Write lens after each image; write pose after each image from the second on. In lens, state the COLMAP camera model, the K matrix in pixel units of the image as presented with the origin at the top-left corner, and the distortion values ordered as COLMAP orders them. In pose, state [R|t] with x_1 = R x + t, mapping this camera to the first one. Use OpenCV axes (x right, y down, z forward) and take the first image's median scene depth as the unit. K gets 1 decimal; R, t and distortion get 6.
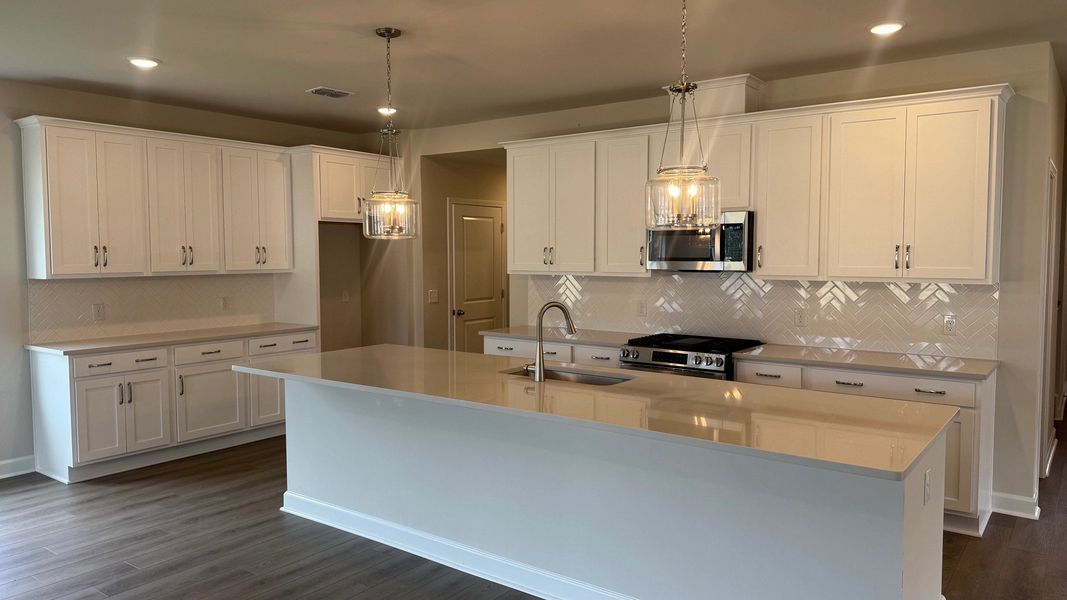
lens RADIAL K [[745.8, 0, 536.9], [0, 745.8, 295.7], [0, 0, 1]] dist [0.070470, -0.091399]
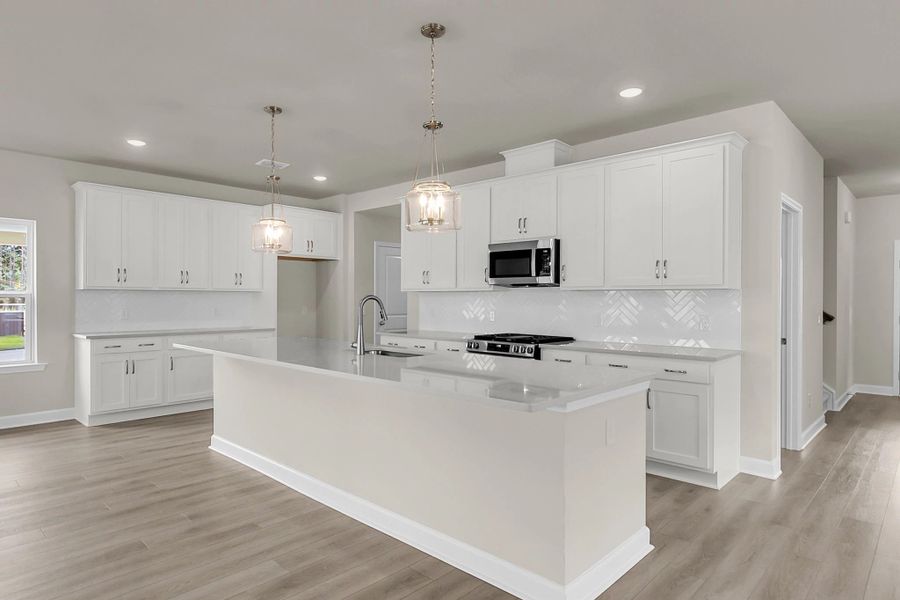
lens RADIAL K [[519.6, 0, 441.3], [0, 519.6, 300.2], [0, 0, 1]] dist [0.005368, 0.000691]
pose [[0.992361, 0.005774, -0.123236, 0.180171], [-0.012662, 0.998396, -0.055182, 0.046156], [0.122719, 0.056321, 0.990842, 0.056207]]
